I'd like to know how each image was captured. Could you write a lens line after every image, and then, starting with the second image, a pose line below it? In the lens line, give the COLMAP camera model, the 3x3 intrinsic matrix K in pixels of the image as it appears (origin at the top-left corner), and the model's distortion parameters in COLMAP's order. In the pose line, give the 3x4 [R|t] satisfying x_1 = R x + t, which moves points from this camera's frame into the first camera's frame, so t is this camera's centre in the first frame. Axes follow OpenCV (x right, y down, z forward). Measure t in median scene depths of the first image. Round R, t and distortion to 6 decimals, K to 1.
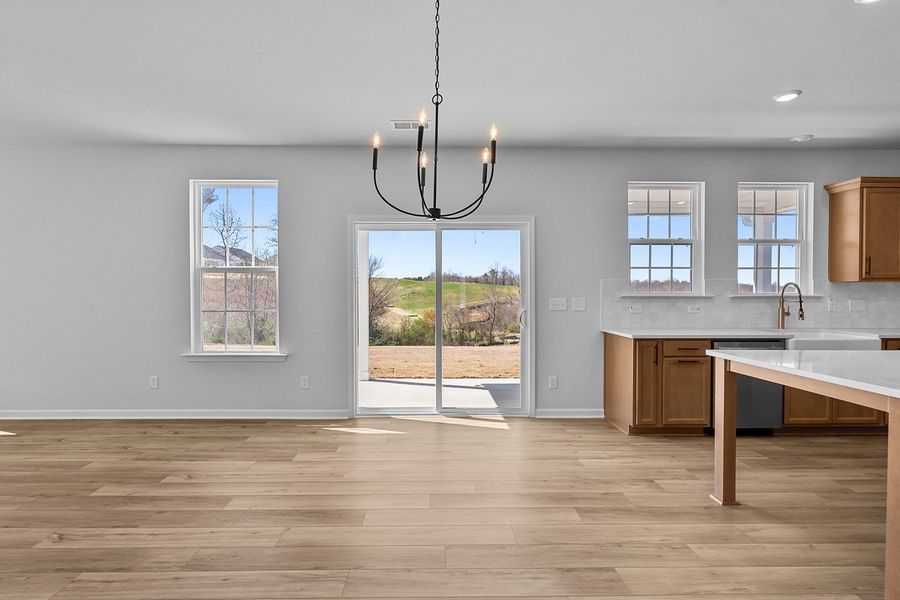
lens RADIAL K [[406.9, 0, 429.5], [0, 406.9, 301.9], [0, 0, 1]] dist [-0.003142, -0.000102]
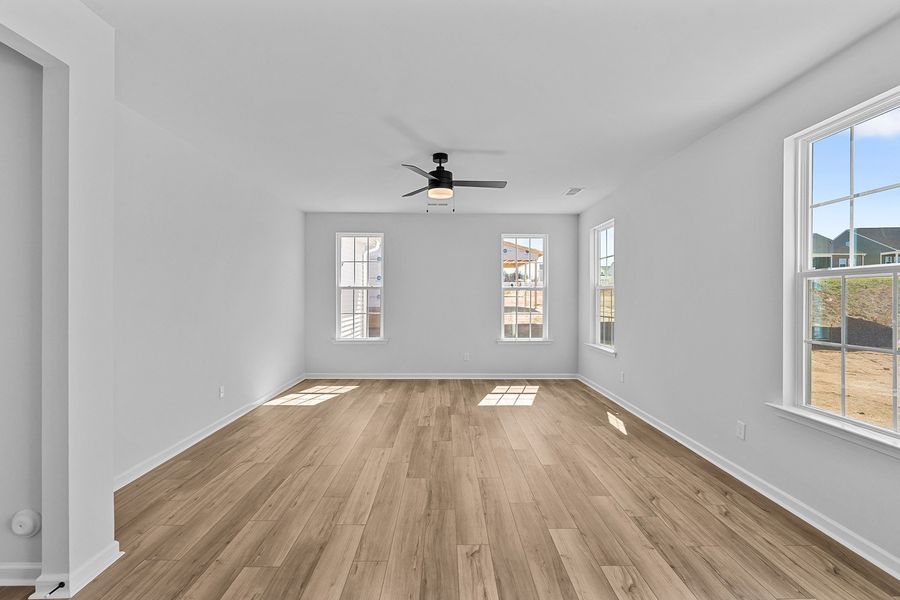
lens RADIAL K [[406.9, 0, 450.8], [0, 406.9, 295.7], [0, 0, 1]] dist [-0.003142, -0.000102]
pose [[0.003478, -0.001104, -0.999993, 0.058835], [-0.025179, 0.999682, -0.001192, -0.032950], [0.999677, 0.025183, 0.003449, 0.486654]]
